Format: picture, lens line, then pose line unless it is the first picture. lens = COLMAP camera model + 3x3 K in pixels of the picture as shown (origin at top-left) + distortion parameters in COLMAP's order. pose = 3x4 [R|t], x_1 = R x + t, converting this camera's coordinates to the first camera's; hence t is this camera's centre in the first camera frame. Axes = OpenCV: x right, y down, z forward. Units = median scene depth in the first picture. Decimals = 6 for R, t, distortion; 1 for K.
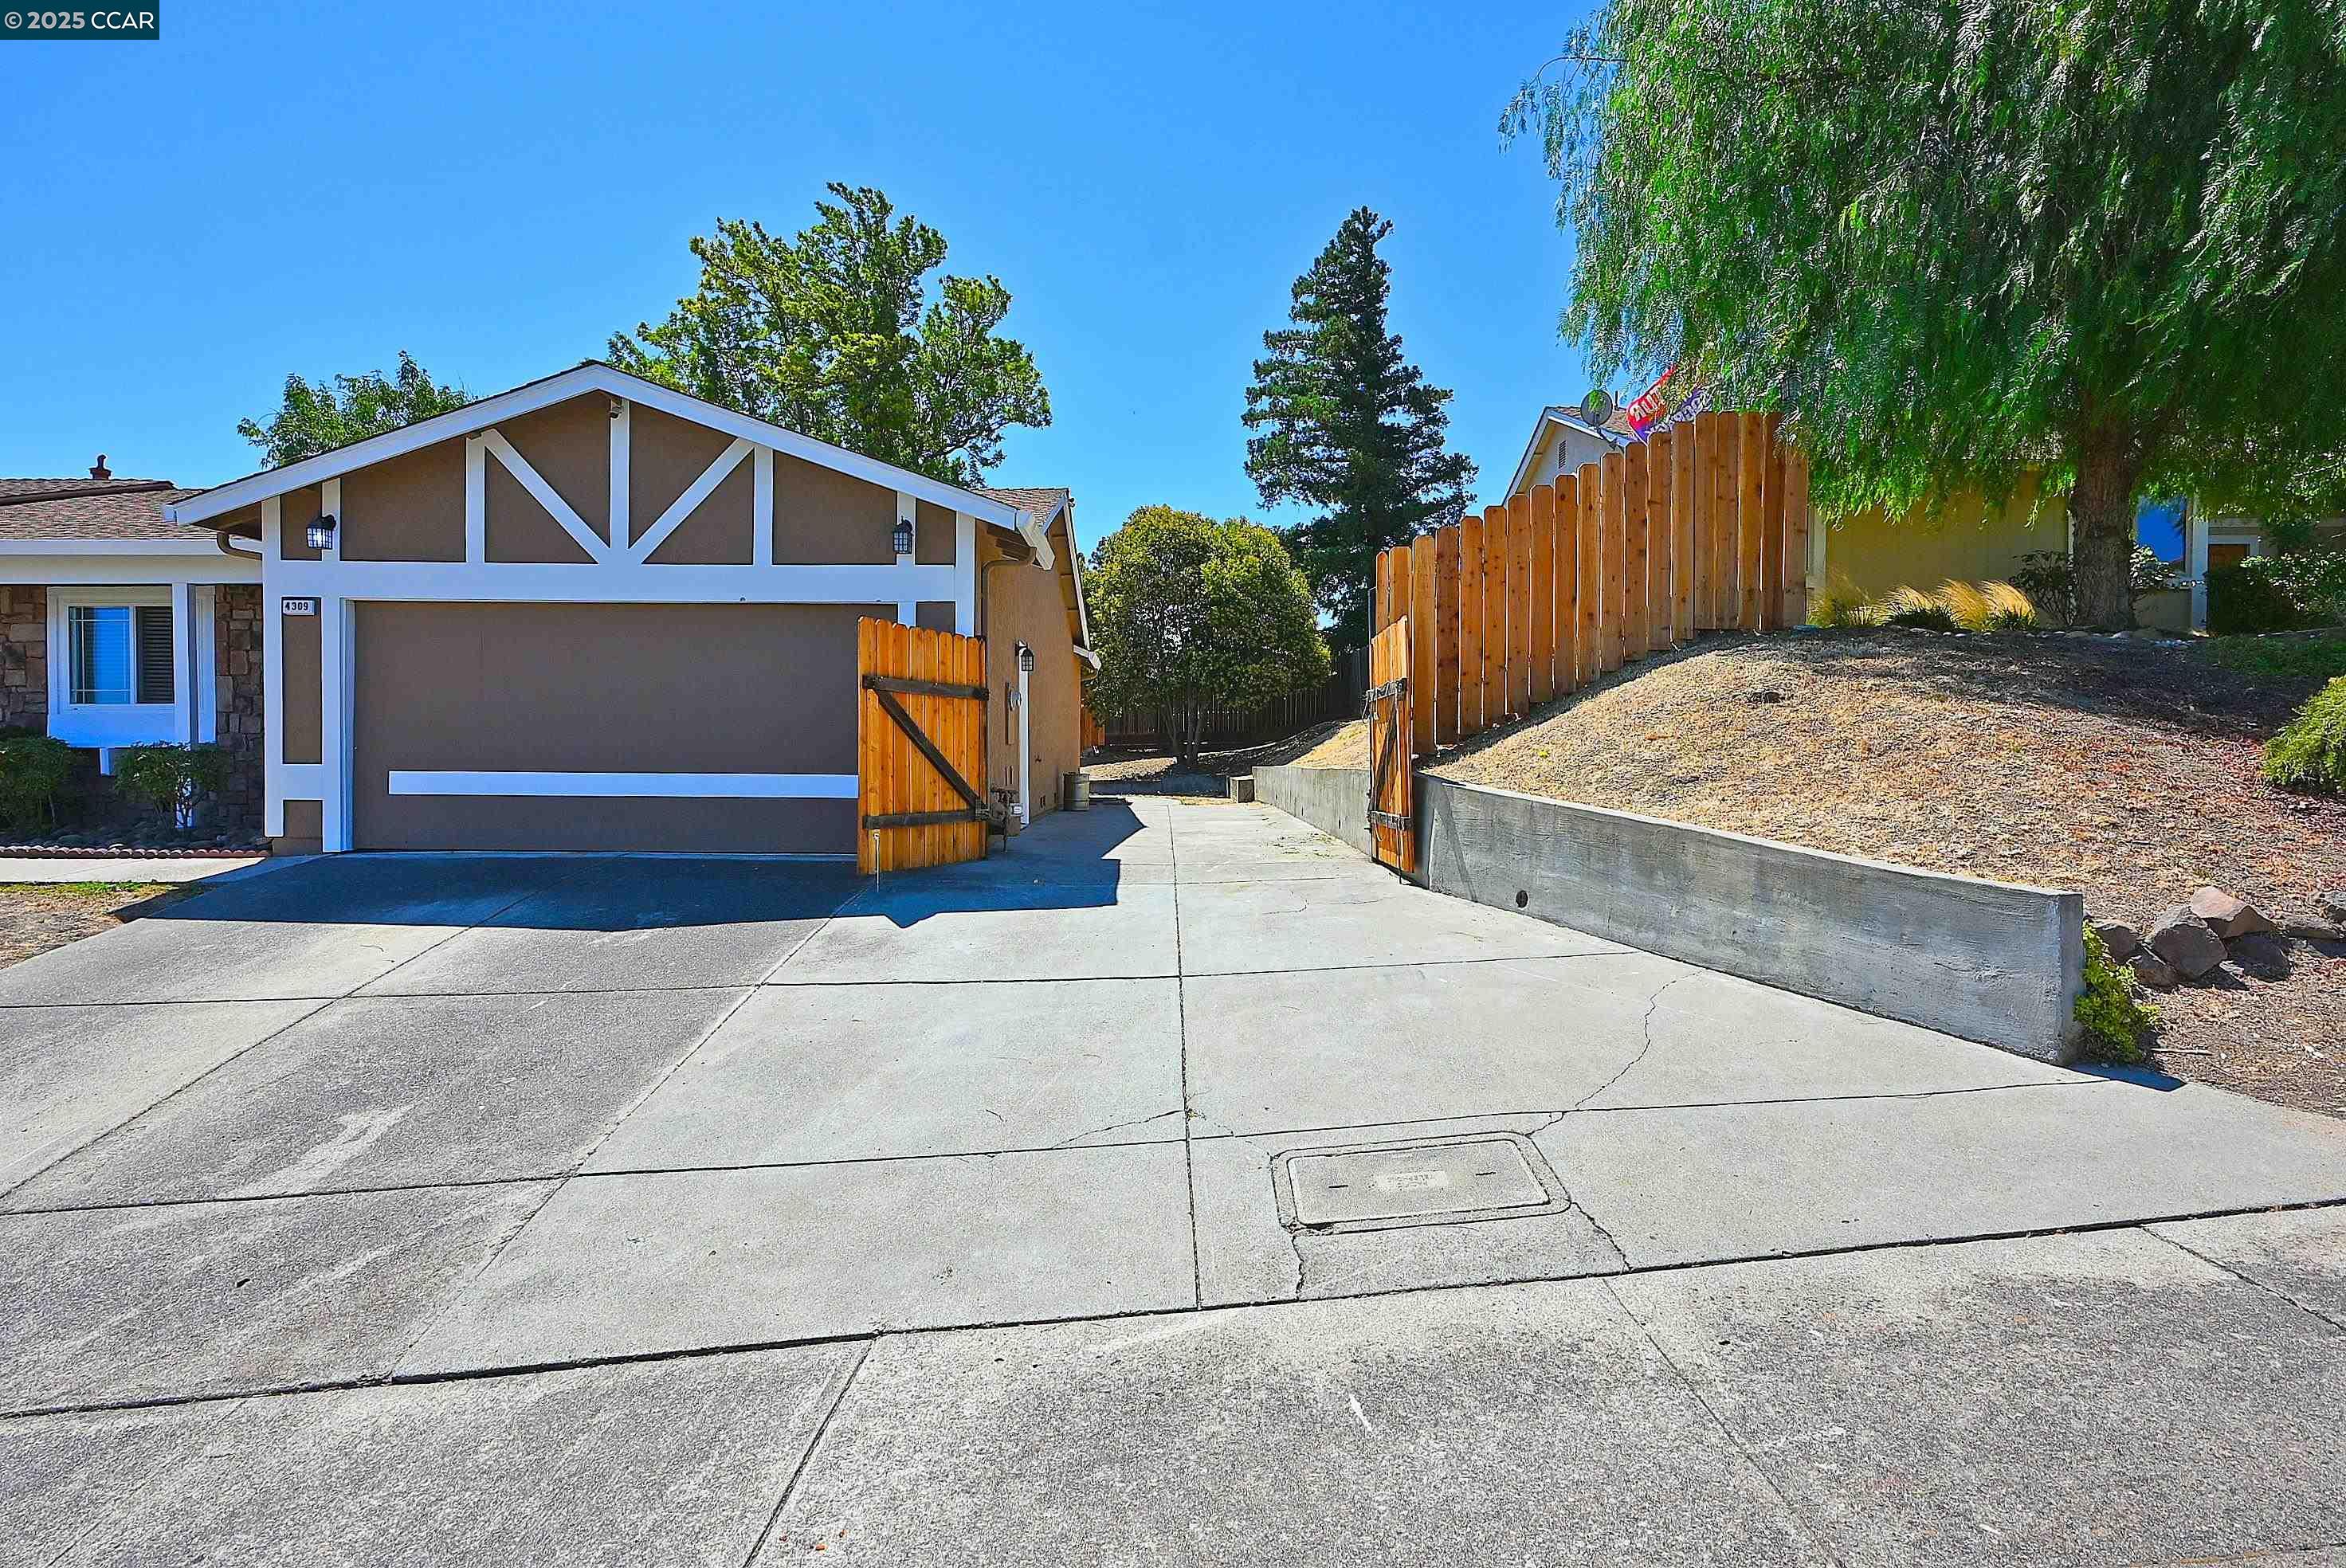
lens RADIAL K [[1211.8, 0, 1178.1], [0, 1211.8, 782.8], [0, 0, 1]] dist [0.000045, 0.001020]
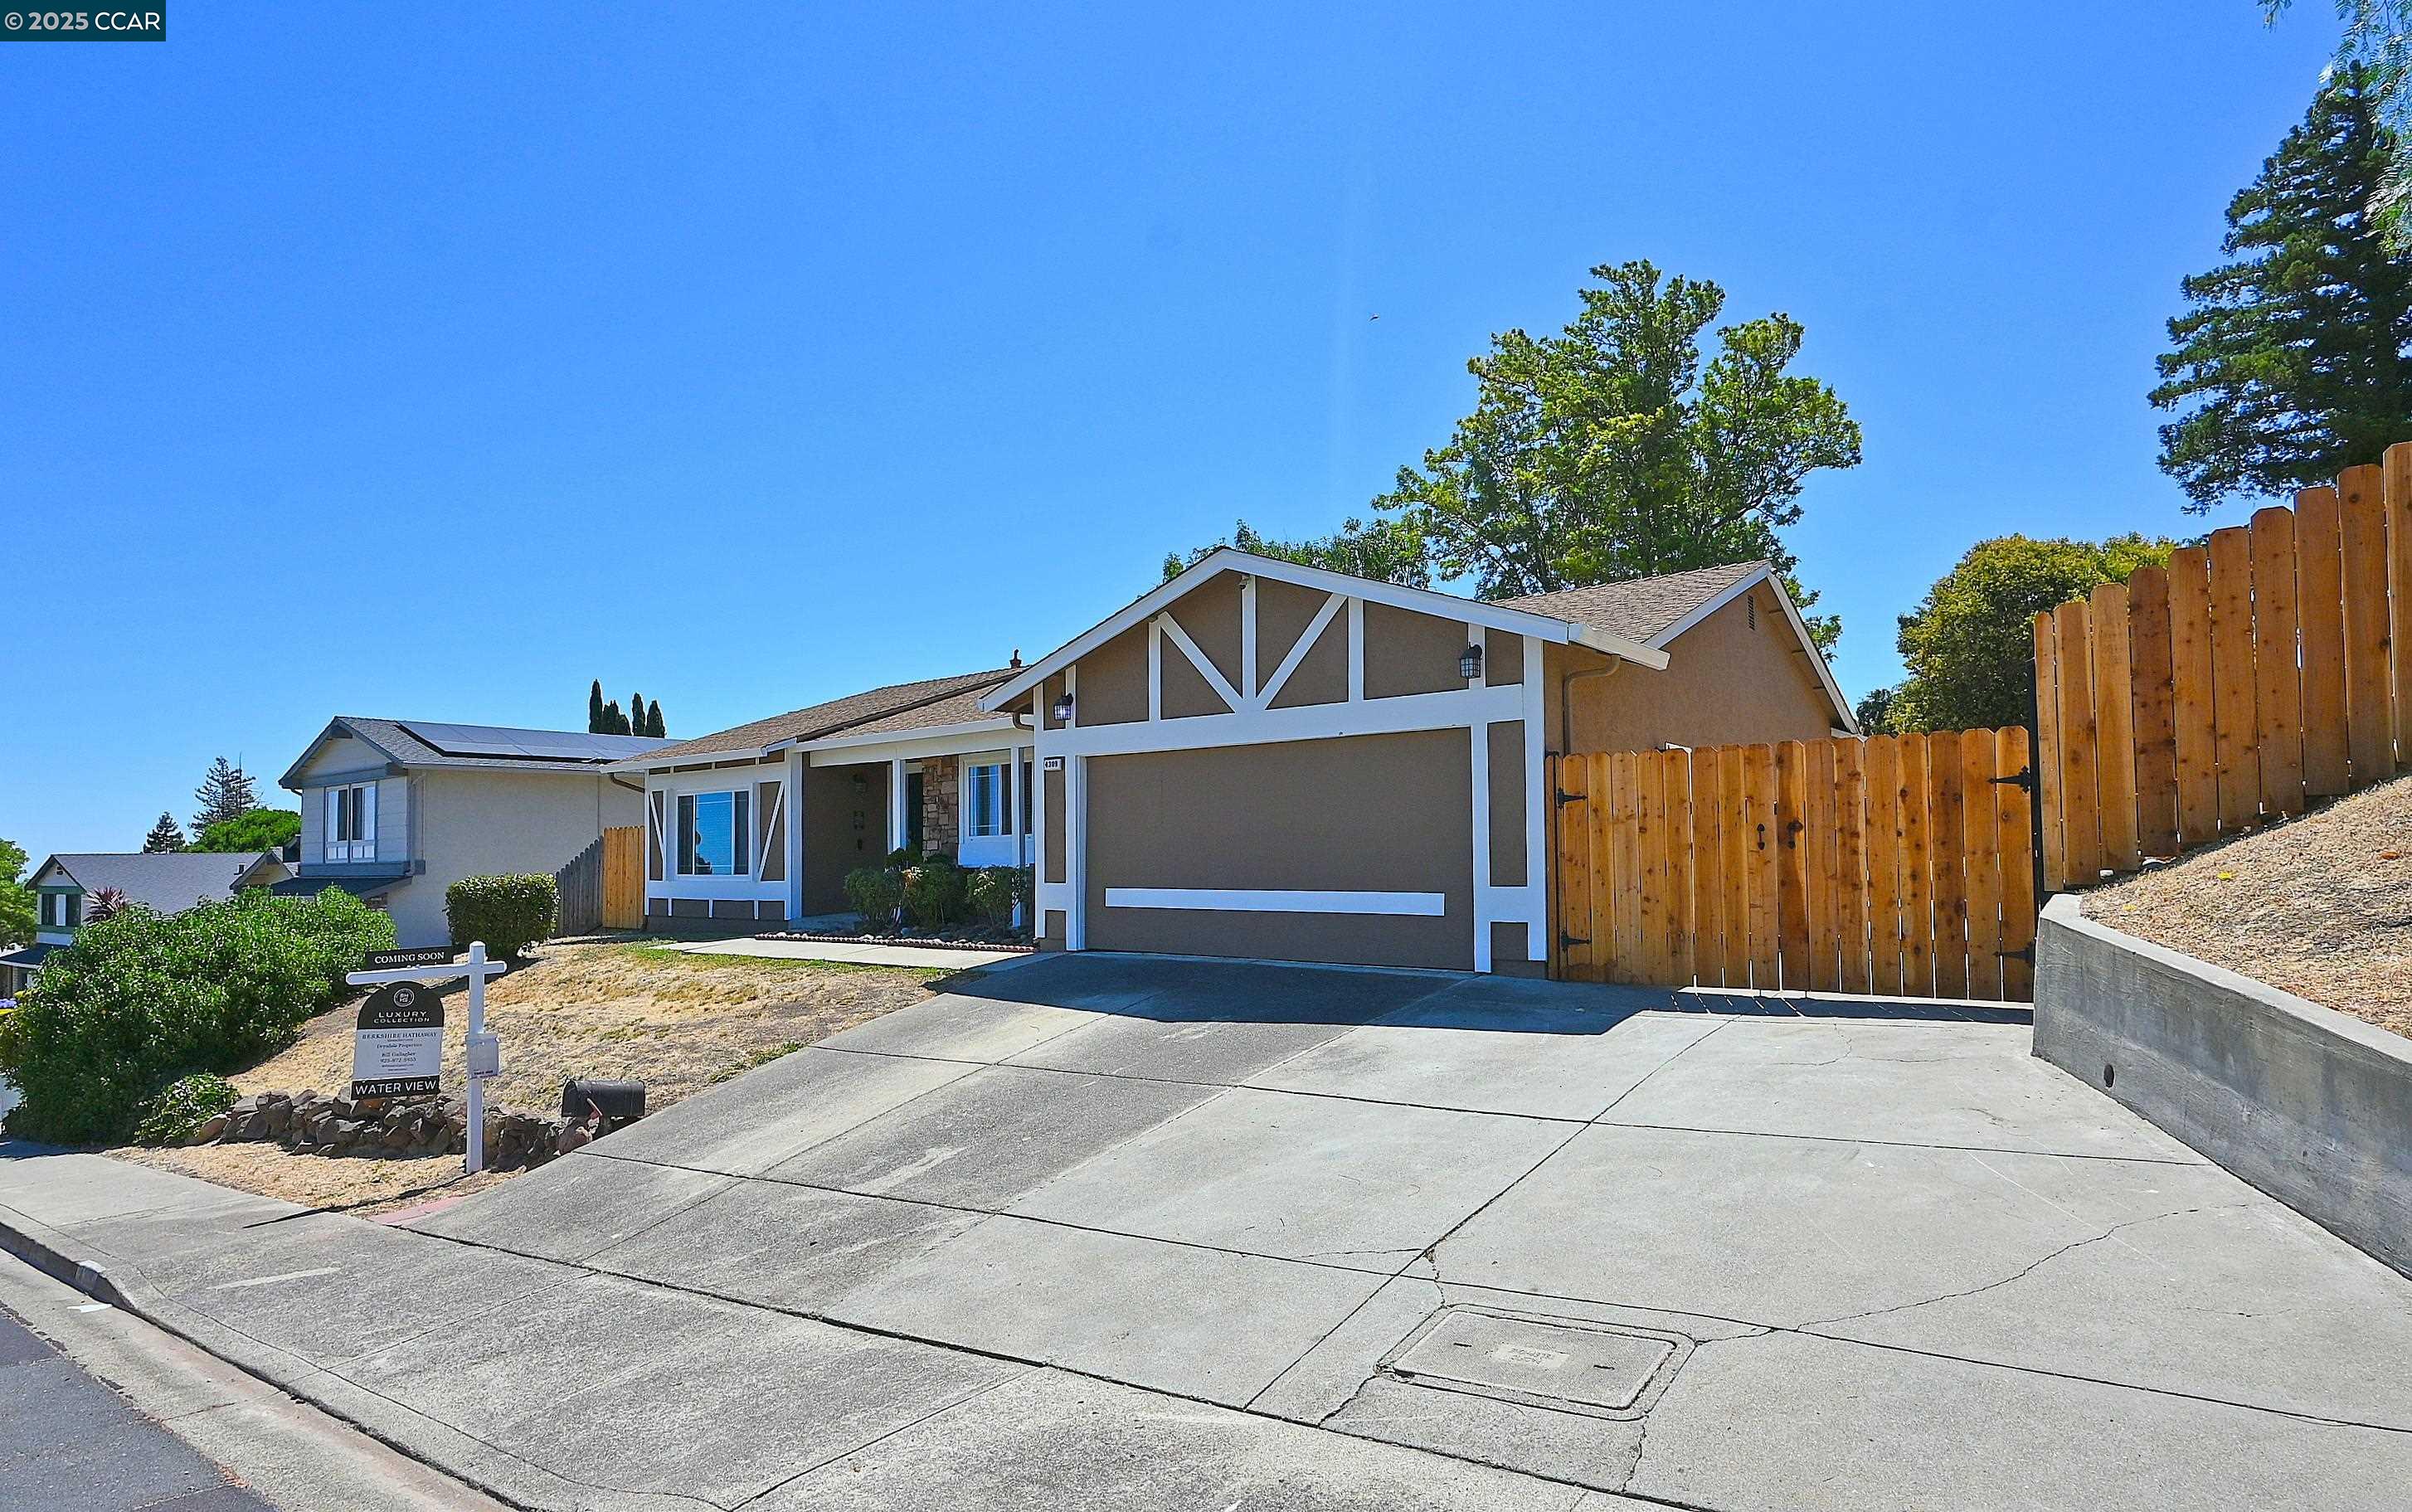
lens RADIAL K [[1367.9, 0, 1272.2], [0, 1367.9, 799.0], [0, 0, 1]] dist [0.001996, -0.001497]
pose [[0.765798, -0.032891, -0.642239, 0.382939], [0.004479, 0.998940, -0.045818, -0.034486], [0.643065, 0.032210, 0.765134, 0.007916]]
